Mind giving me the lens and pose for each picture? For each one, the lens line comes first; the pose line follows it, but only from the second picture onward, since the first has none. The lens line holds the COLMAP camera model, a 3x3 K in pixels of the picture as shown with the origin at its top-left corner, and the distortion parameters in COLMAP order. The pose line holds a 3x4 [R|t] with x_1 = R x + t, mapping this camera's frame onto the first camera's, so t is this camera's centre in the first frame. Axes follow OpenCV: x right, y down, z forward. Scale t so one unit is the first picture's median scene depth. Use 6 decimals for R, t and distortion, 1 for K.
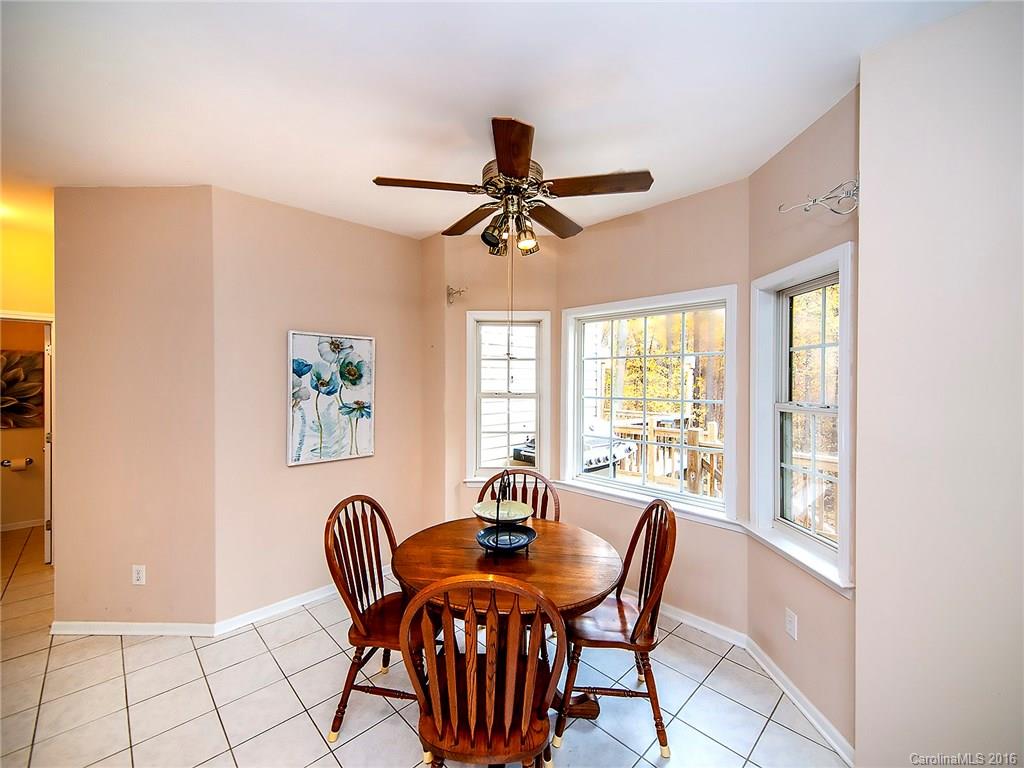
lens RADIAL K [[425.6, 0, 509.5], [0, 425.6, 376.6], [0, 0, 1]] dist [0.002467, 0.000119]
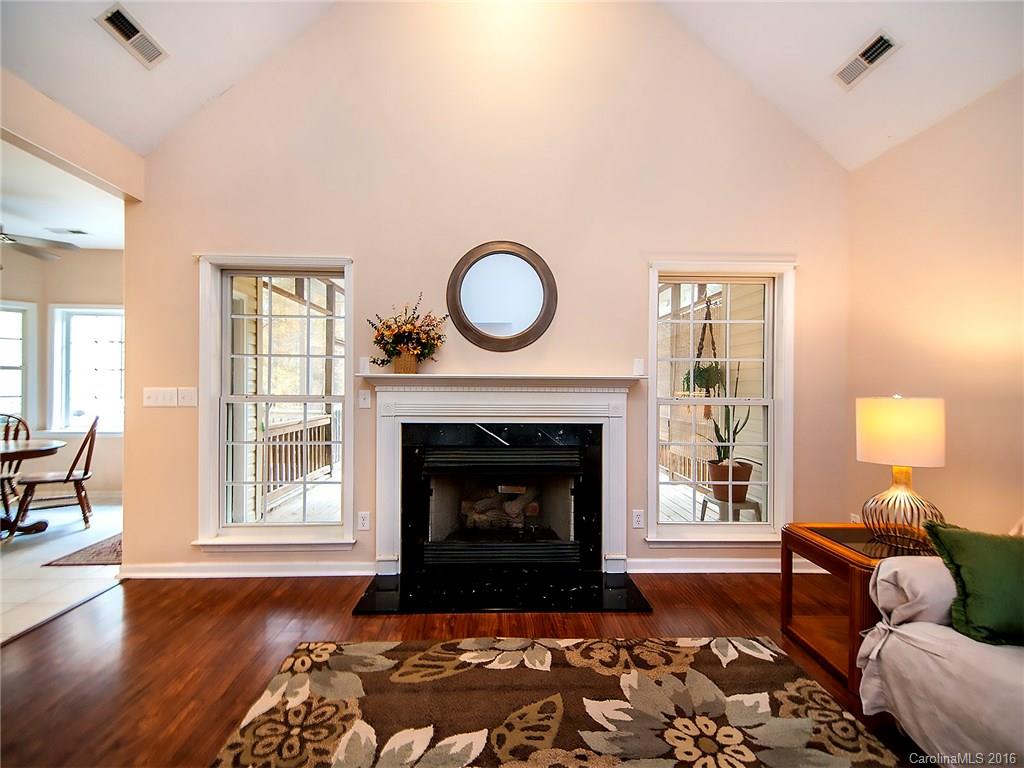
lens RADIAL K [[425.6, 0, 509.5], [0, 425.6, 376.6], [0, 0, 1]] dist [0.002467, 0.000119]
pose [[0.669012, 0.005284, 0.743233, 0.124637], [-0.008736, 0.999962, 0.000755, 0.078607], [-0.743200, -0.006998, 0.669033, -1.296924]]
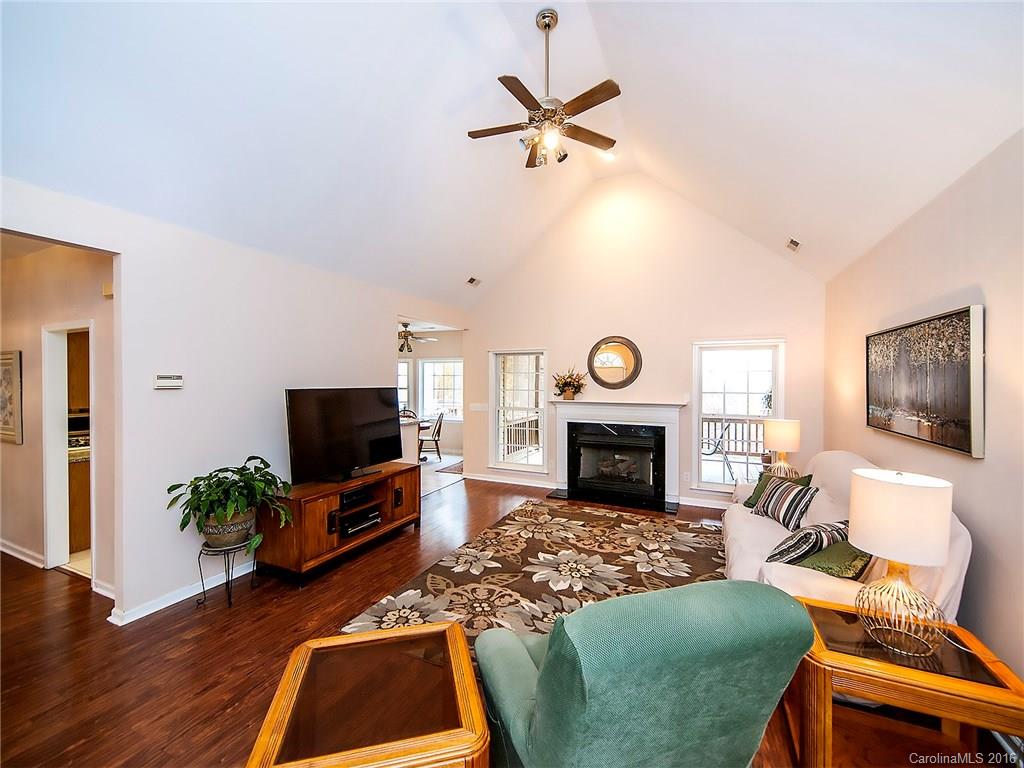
lens RADIAL K [[405.8, 0, 510.8], [0, 405.8, 379.8], [0, 0, 1]] dist [0.001056, -0.000146]
pose [[0.931961, -0.005225, 0.362520, -0.367365], [0.001358, 0.999939, 0.010921, -0.058250], [-0.362555, -0.009686, 0.931912, -2.357223]]
